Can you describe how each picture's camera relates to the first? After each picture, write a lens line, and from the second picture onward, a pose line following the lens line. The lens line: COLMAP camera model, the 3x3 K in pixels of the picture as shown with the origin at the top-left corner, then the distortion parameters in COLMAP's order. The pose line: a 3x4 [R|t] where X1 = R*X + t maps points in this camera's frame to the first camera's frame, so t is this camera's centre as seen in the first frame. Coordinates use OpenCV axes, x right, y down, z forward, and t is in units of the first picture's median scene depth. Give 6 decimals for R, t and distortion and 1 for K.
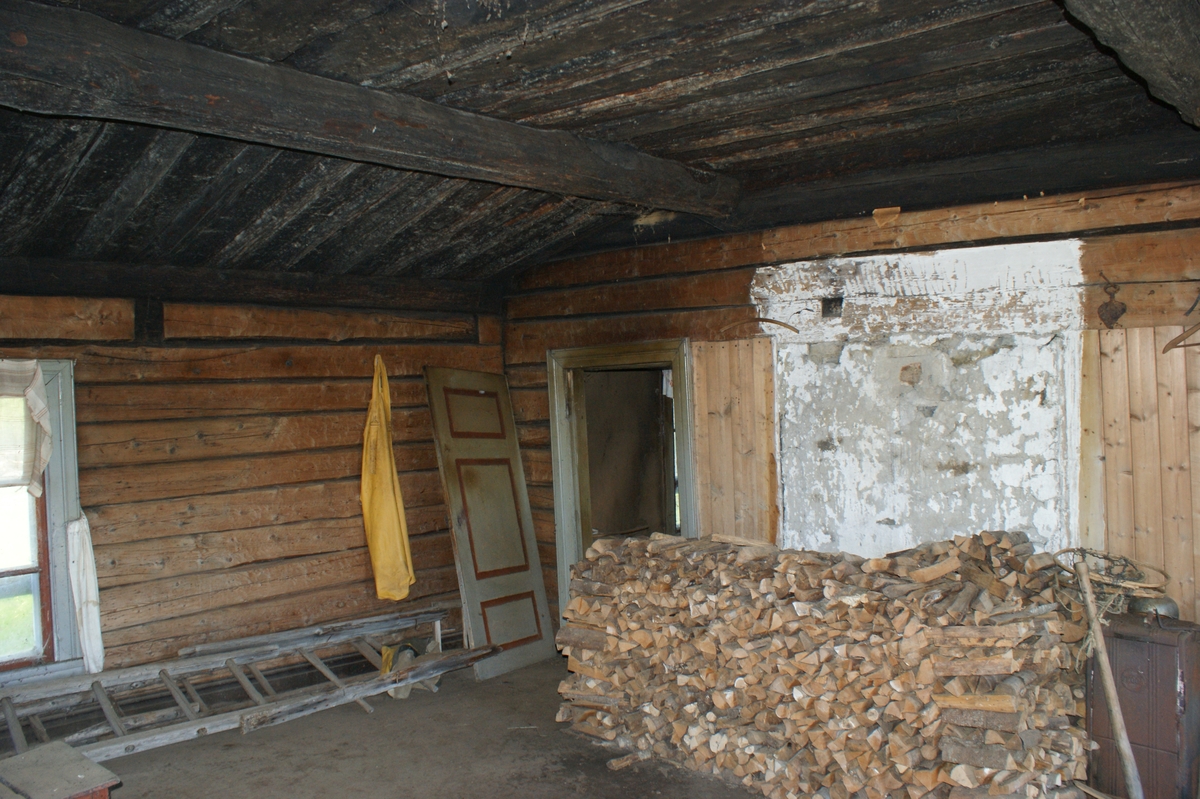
lens RADIAL K [[940.3, 0, 600.0], [0, 940.3, 399.5], [0, 0, 1]] dist [-0.168356, 0.153700]
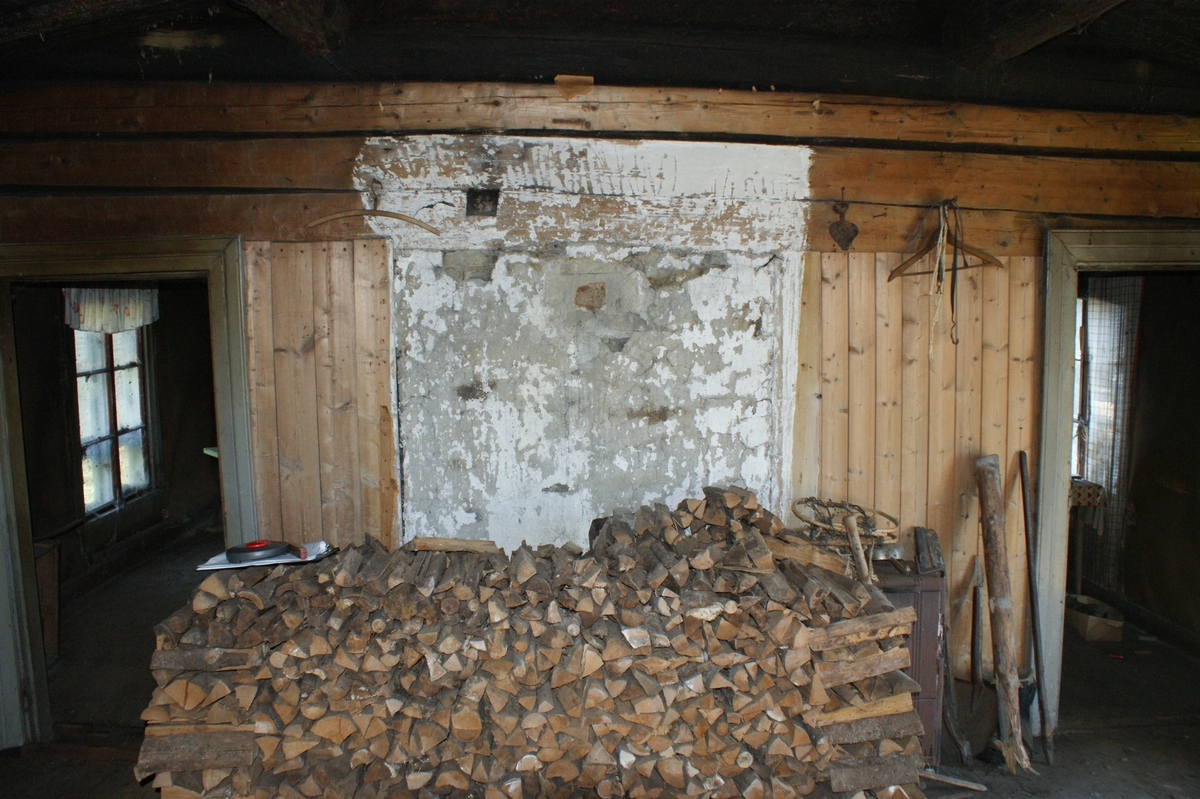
lens RADIAL K [[940.3, 0, 600.0], [0, 940.3, 399.5], [0, 0, 1]] dist [-0.168356, 0.153700]
pose [[0.702234, -0.048878, 0.710266, -0.231922], [-0.002818, 0.997442, 0.071427, 0.002510], [-0.711940, -0.052160, 0.700300, 0.459332]]
